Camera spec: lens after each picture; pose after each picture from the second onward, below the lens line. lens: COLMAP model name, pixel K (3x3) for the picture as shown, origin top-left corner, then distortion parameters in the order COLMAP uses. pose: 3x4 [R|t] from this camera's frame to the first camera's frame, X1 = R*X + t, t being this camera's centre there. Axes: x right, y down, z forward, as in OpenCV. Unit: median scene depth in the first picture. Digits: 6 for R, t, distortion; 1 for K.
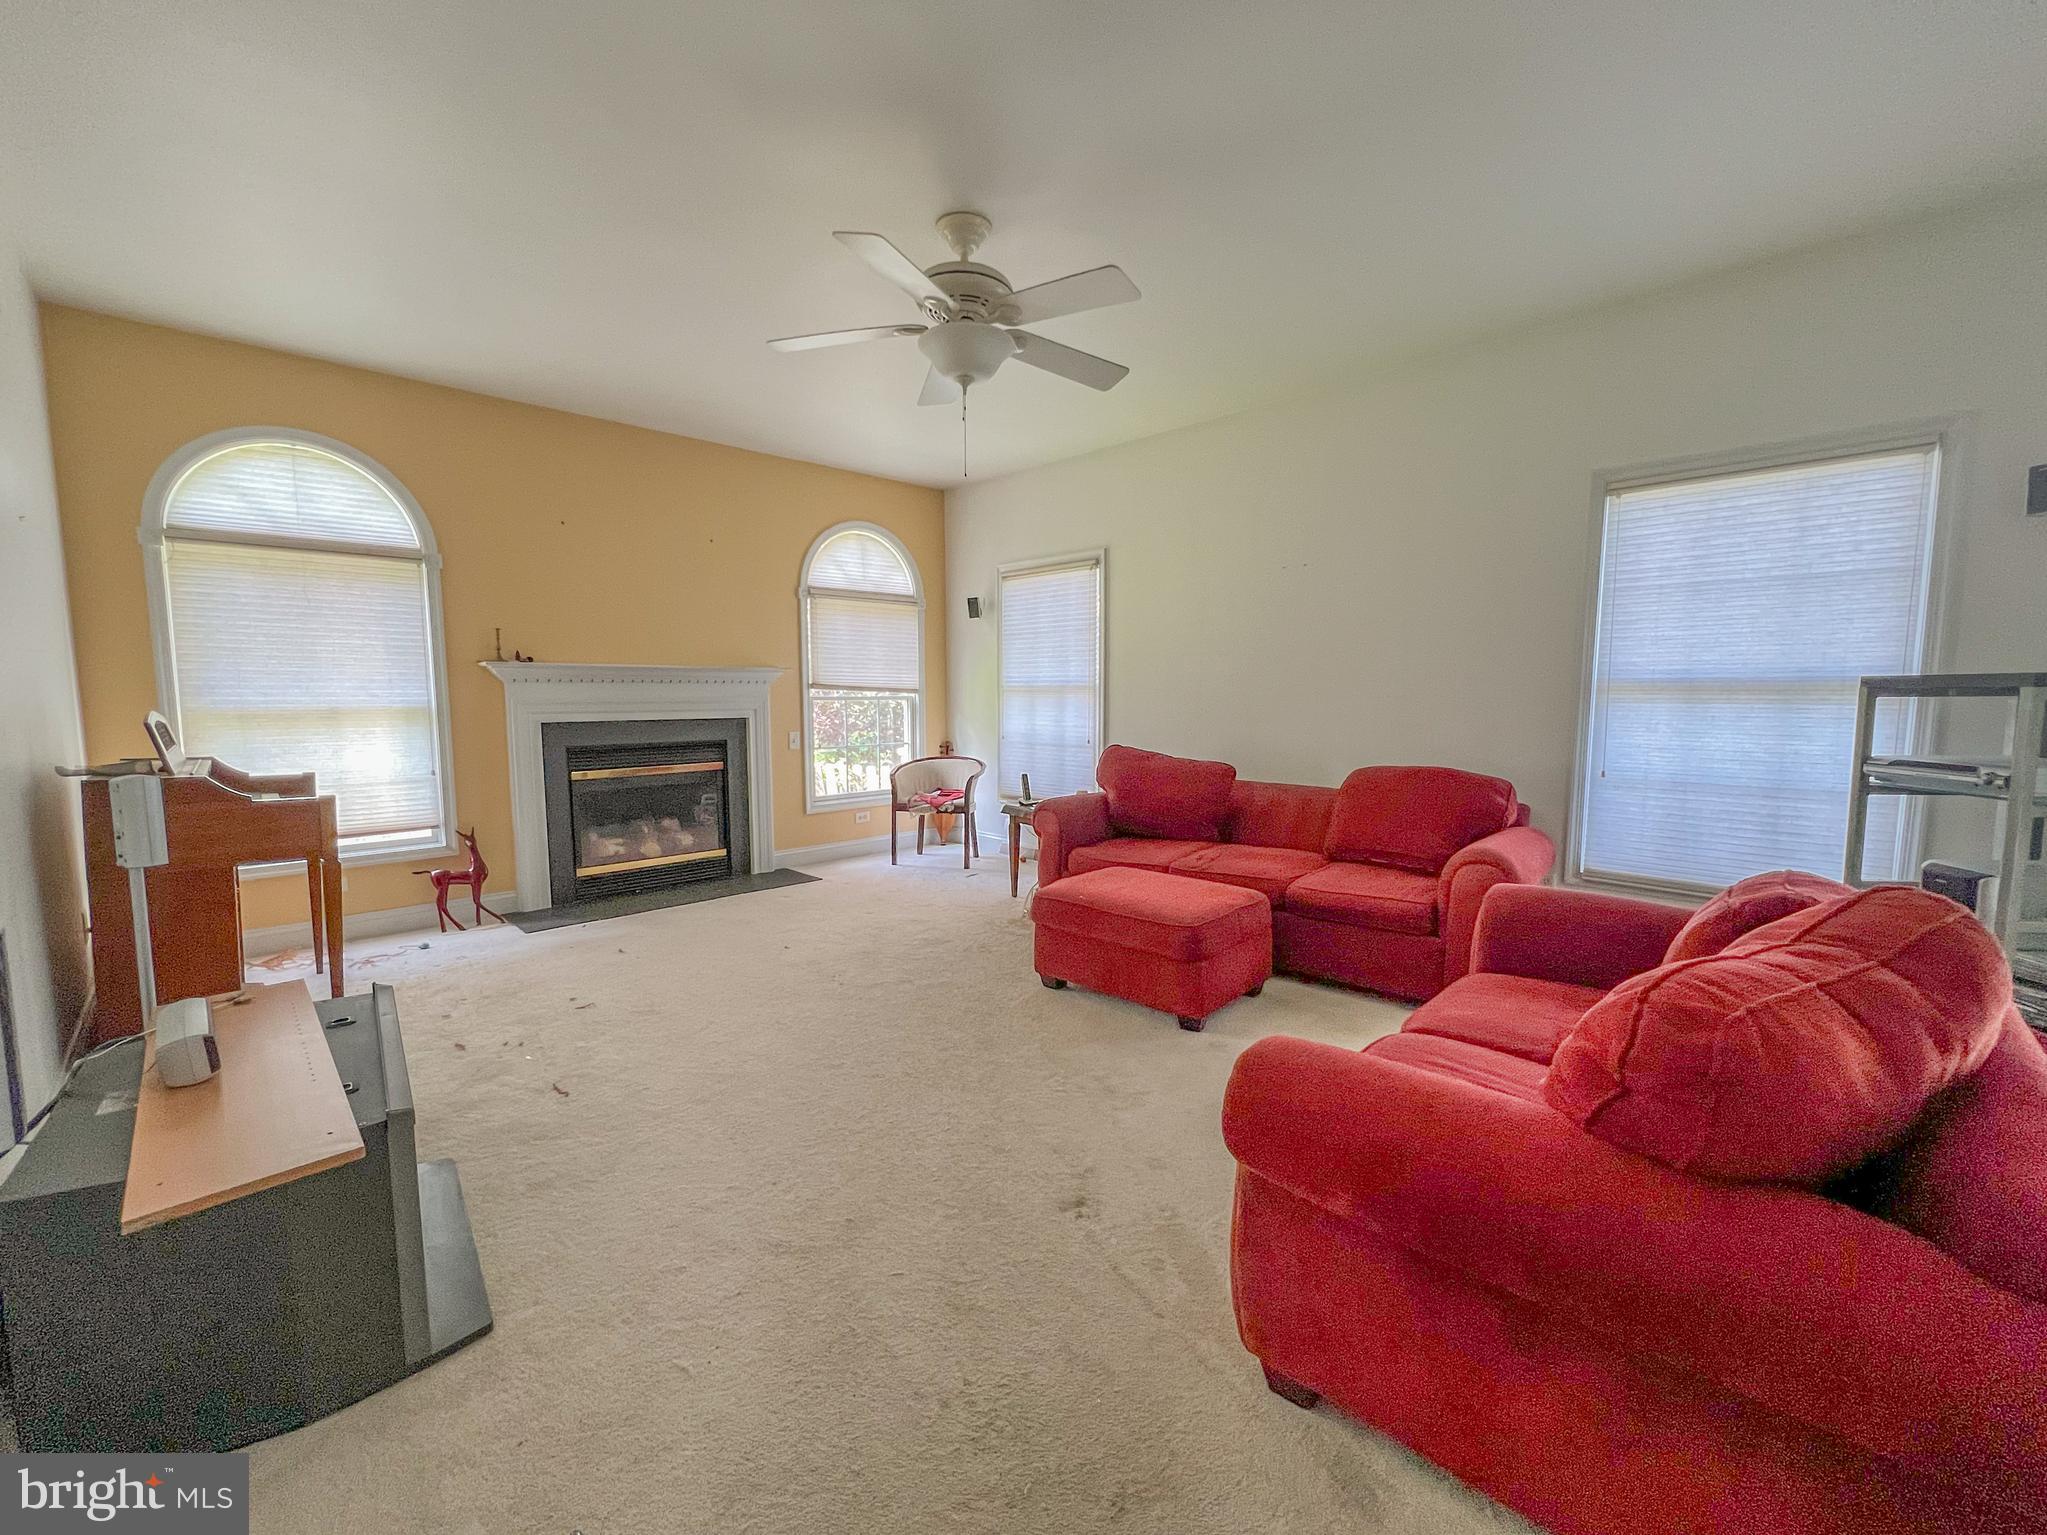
lens RADIAL K [[824.3, 0, 1023.5], [0, 824.3, 767.5], [0, 0, 1]] dist [-0.000013, 0.000417]
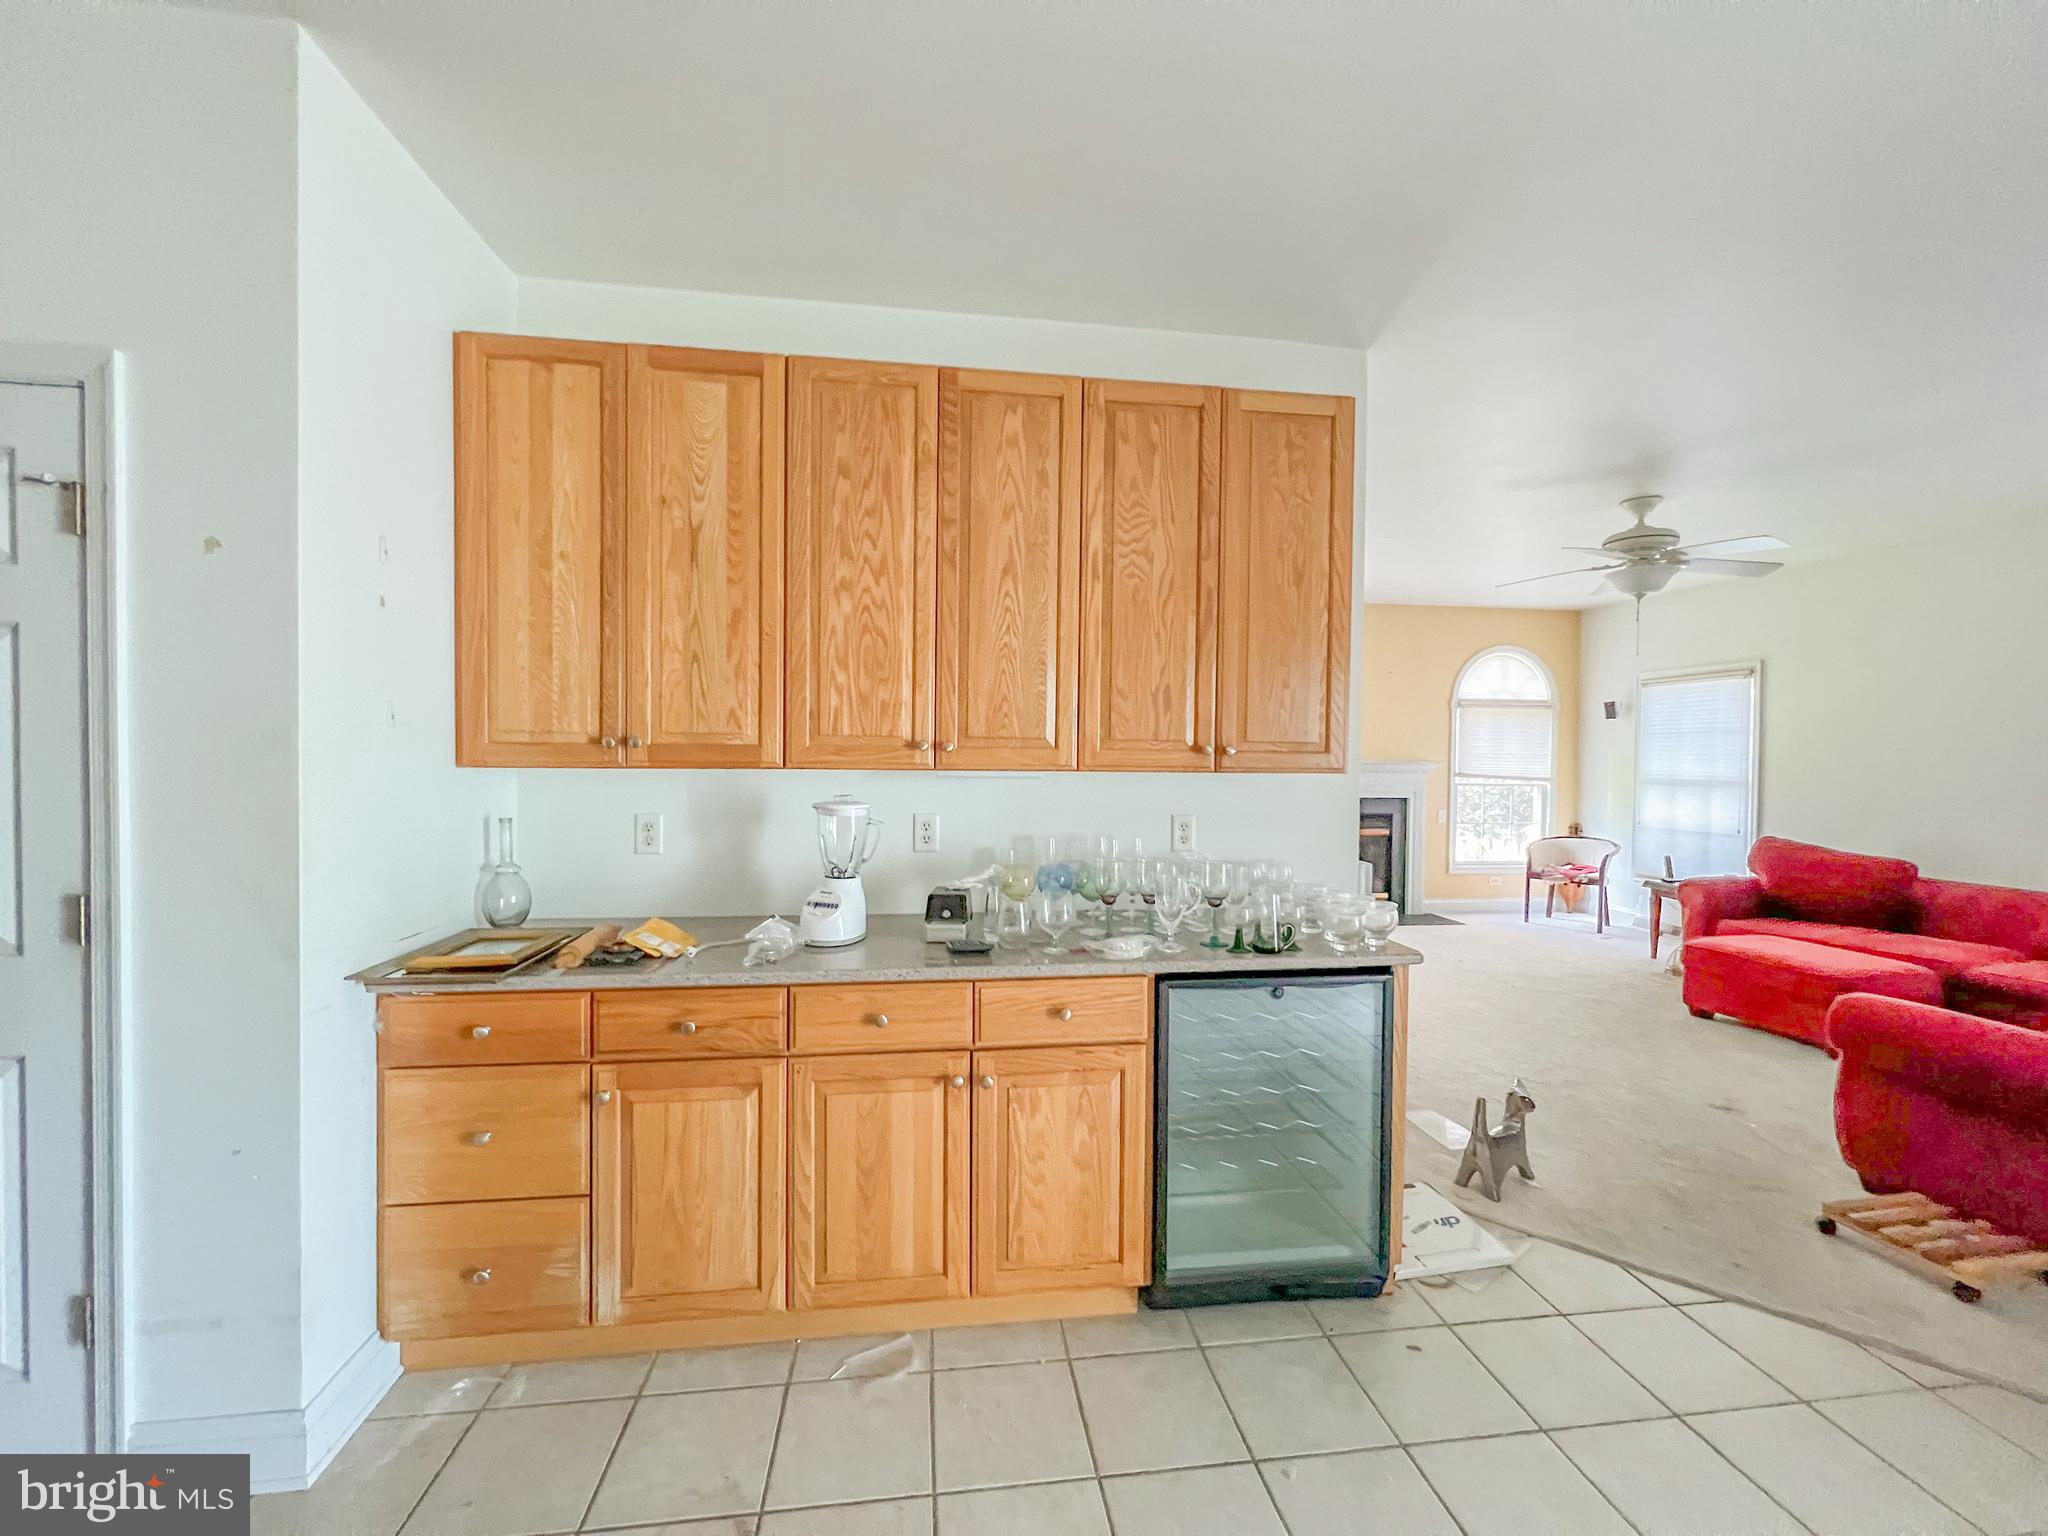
lens RADIAL K [[824.7, 0, 1024.0], [0, 824.7, 768.0], [0, 0, 1]] dist [-0.000013, 0.000417]
pose [[0.804549, 0.020303, -0.593539, -0.036802], [-0.069222, 0.995809, -0.059769, 0.015353], [0.589838, 0.089173, 0.802583, -0.455416]]
